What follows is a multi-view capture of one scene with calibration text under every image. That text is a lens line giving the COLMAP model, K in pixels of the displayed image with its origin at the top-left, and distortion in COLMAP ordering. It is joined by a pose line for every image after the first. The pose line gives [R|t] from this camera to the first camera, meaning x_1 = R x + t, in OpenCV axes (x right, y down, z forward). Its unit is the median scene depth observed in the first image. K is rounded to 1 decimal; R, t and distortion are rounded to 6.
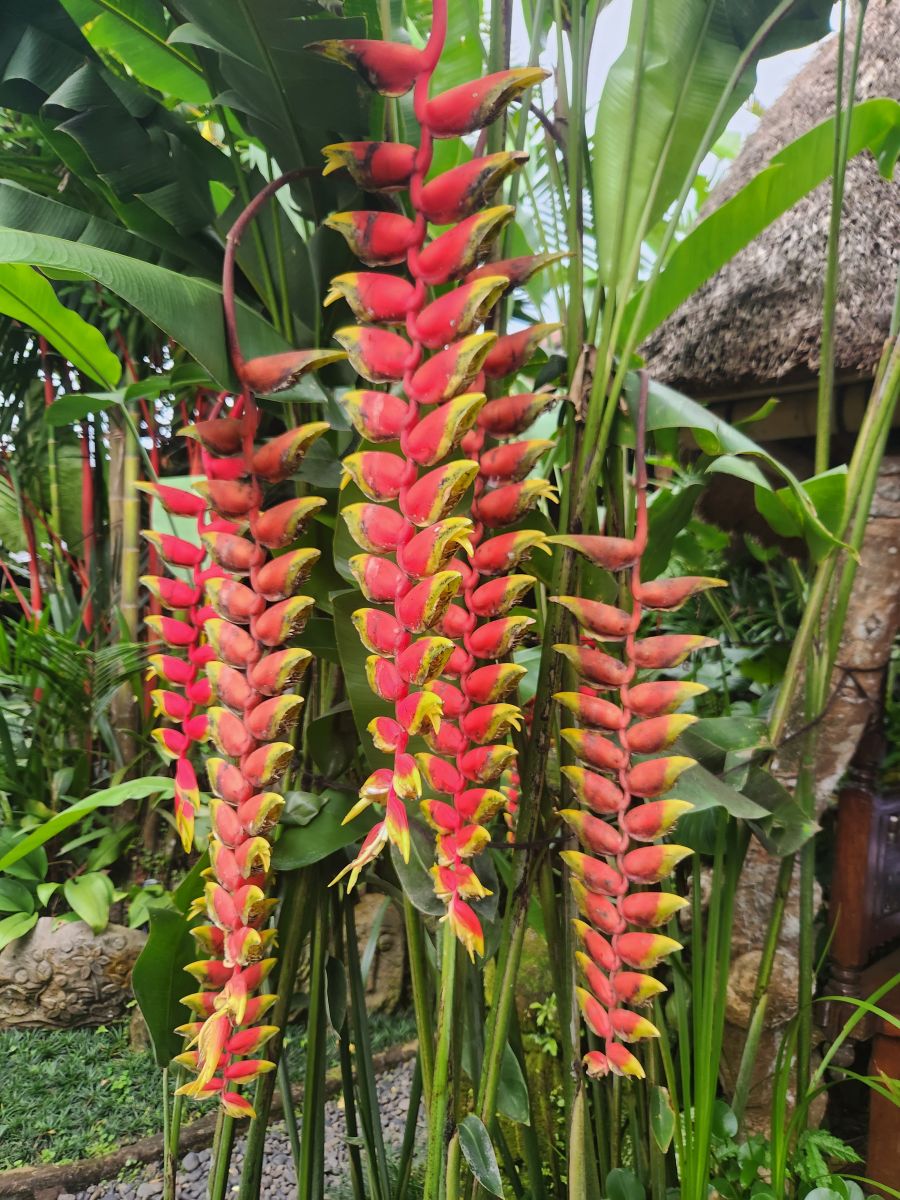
lens RADIAL K [[803.8, 0, 458.3], [0, 803.8, 603.2], [0, 0, 1]] dist [0.041334, -0.021959]
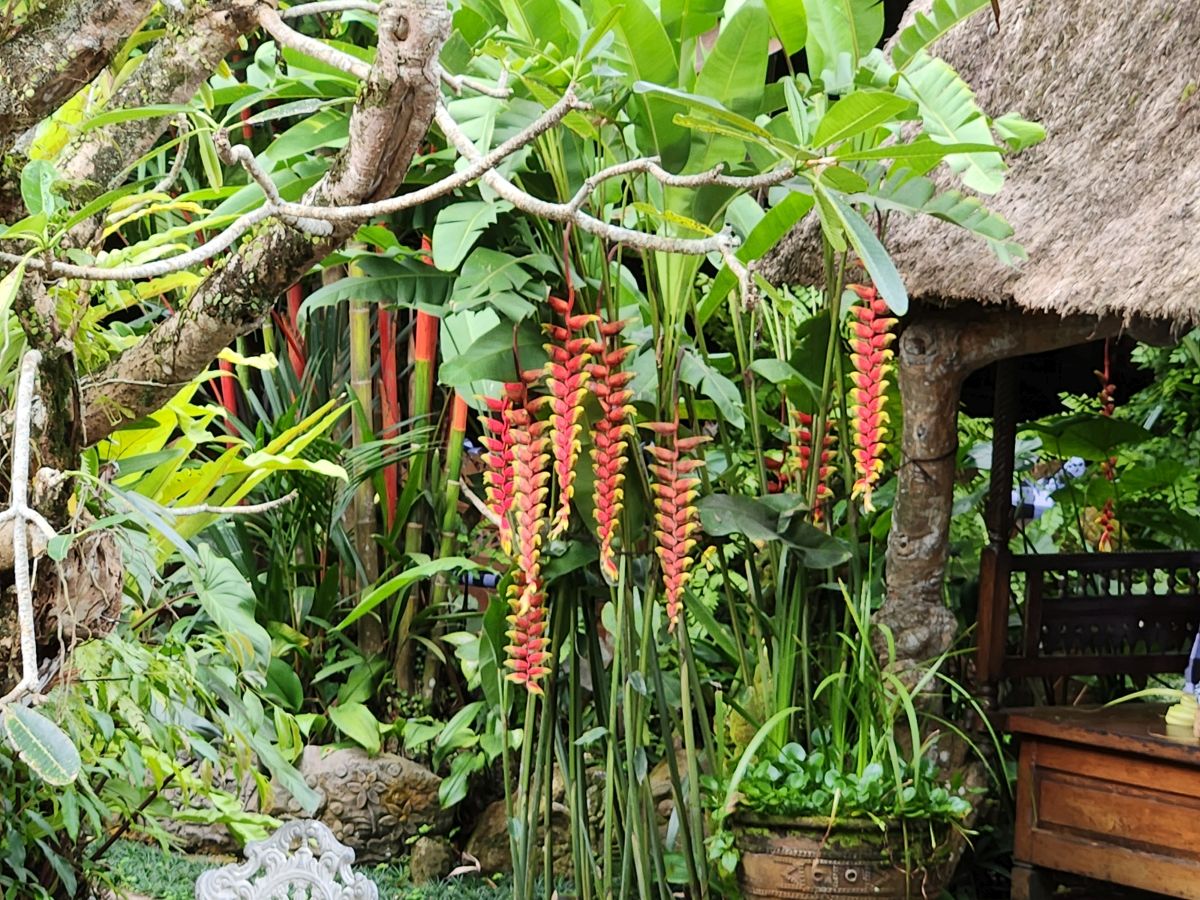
lens RADIAL K [[2409.1, 0, 600.2], [0, 2409.1, 450.1], [0, 0, 1]] dist [0.089119, 0.000000]
pose [[0.977977, -0.033319, -0.206037, 0.363248], [0.053767, 0.994076, 0.094455, -0.169610], [0.201670, -0.103453, 0.973975, -1.506617]]
